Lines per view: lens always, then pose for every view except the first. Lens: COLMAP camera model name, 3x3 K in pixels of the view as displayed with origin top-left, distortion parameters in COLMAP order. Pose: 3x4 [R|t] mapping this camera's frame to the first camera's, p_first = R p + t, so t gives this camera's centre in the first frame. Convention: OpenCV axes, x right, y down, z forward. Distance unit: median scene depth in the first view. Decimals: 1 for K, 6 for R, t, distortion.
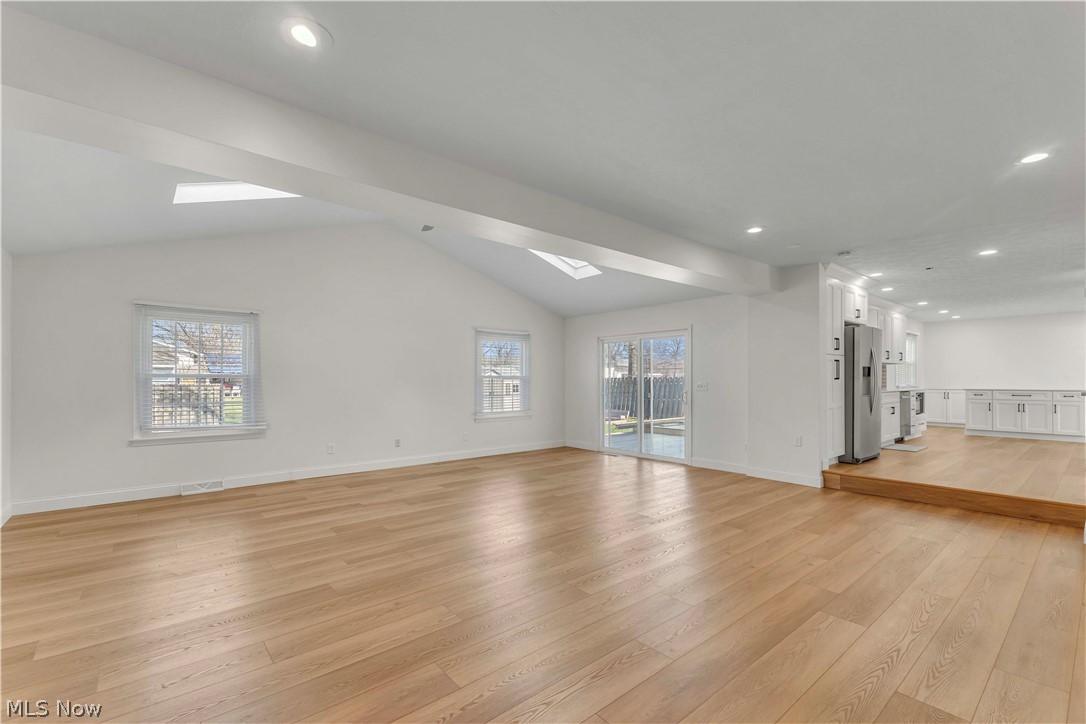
lens RADIAL K [[471.7, 0, 544.8], [0, 471.7, 373.4], [0, 0, 1]] dist [0.010046, -0.001872]
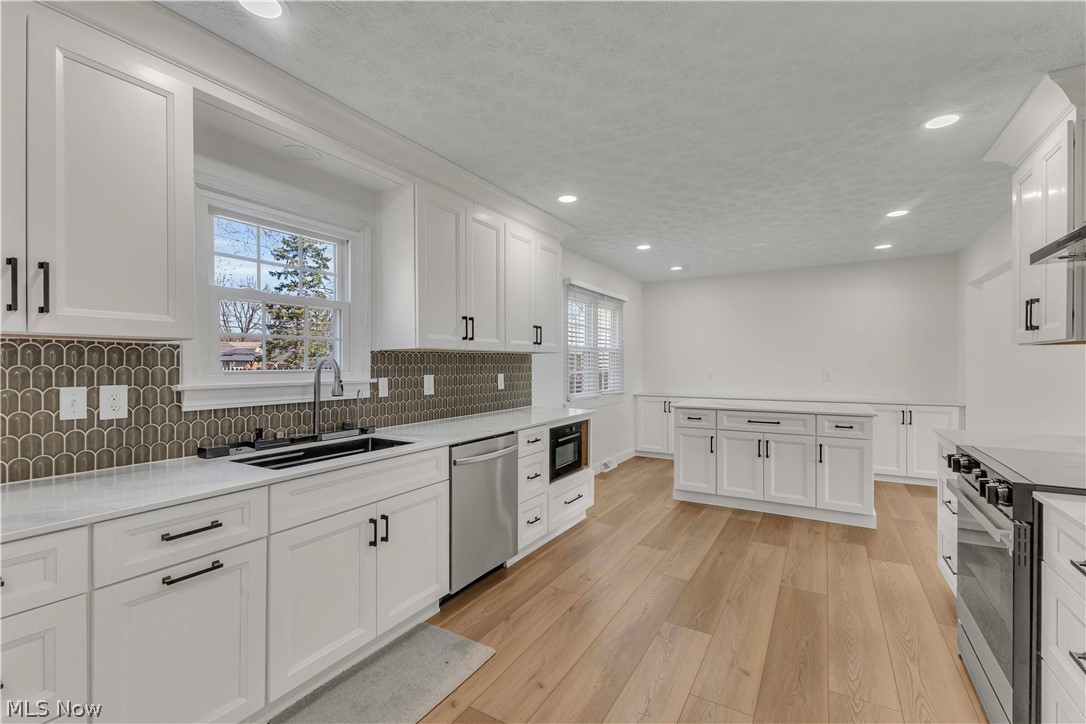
lens RADIAL K [[471.7, 0, 544.0], [0, 471.7, 366.3], [0, 0, 1]] dist [0.010046, -0.001872]
pose [[0.944586, -0.004324, 0.328236, 0.703867], [-0.001981, 0.999820, 0.018870, -0.018238], [-0.328259, -0.018475, 0.944407, 0.690384]]
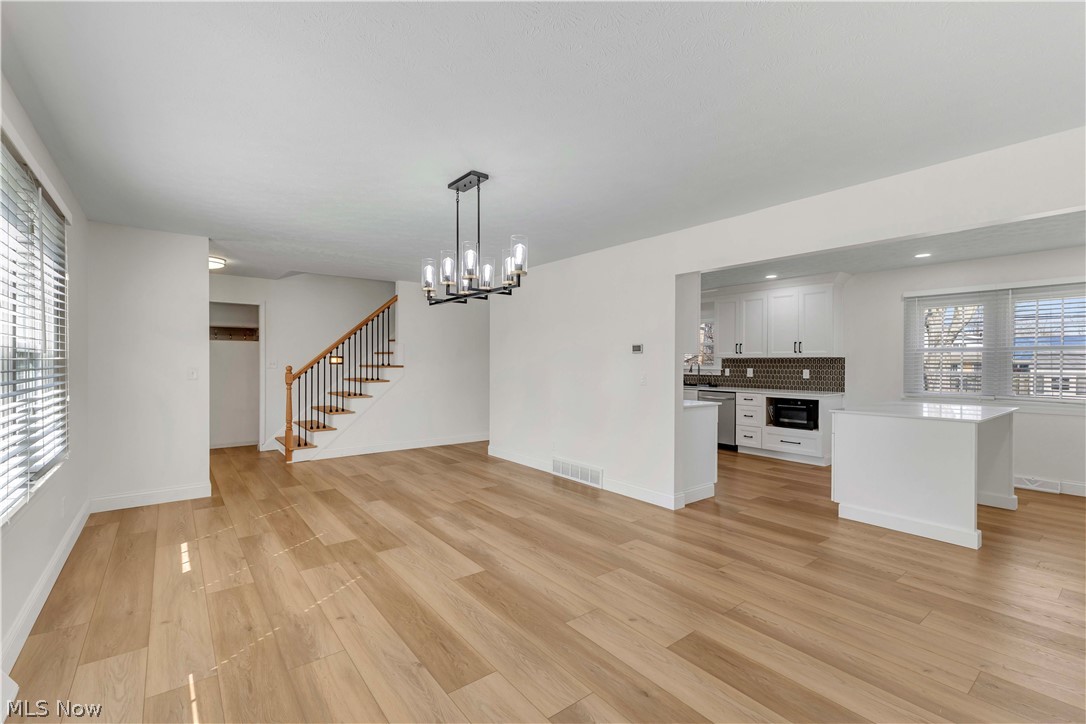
lens RADIAL K [[471.7, 0, 542.6], [0, 471.7, 368.0], [0, 0, 1]] dist [0.010046, -0.001872]
pose [[-0.031898, 0.011969, -0.999419, 1.666630], [0.011665, 0.999865, 0.011602, -0.019365], [0.999423, -0.011288, -0.032033, 0.723150]]
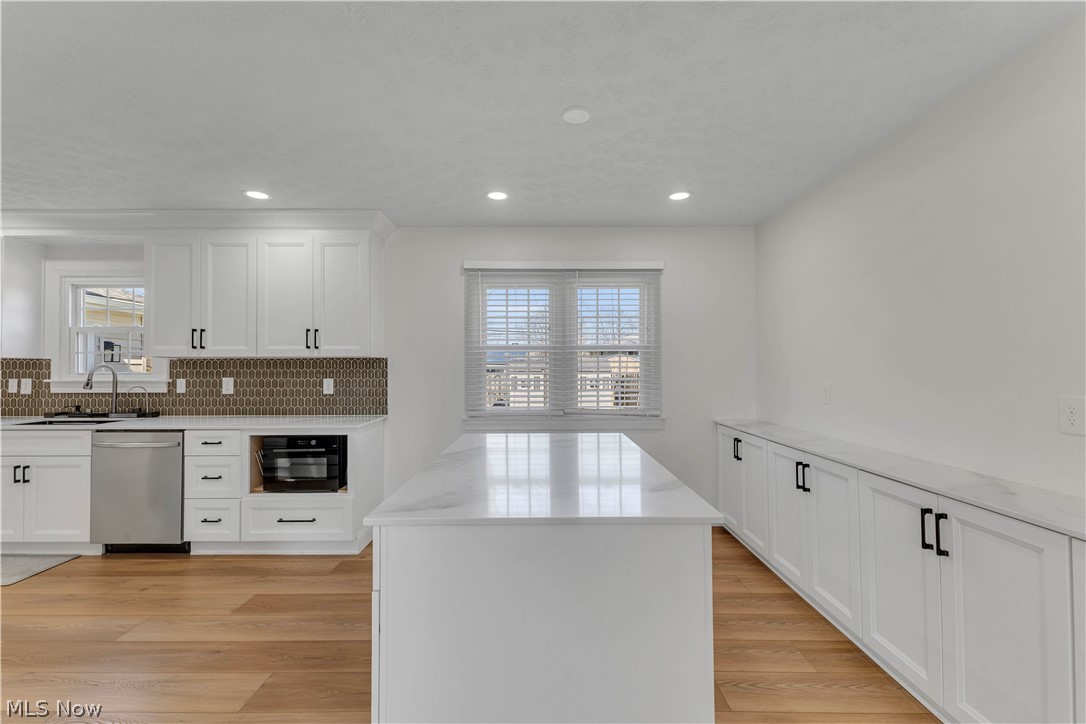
lens RADIAL K [[471.7, 0, 541.4], [0, 471.7, 359.4], [0, 0, 1]] dist [0.010046, -0.001872]
pose [[0.764806, -0.010454, -0.644176, 1.298888], [0.010865, 0.999935, -0.003328, -0.017083], [0.644169, -0.004454, 0.764870, 0.930461]]
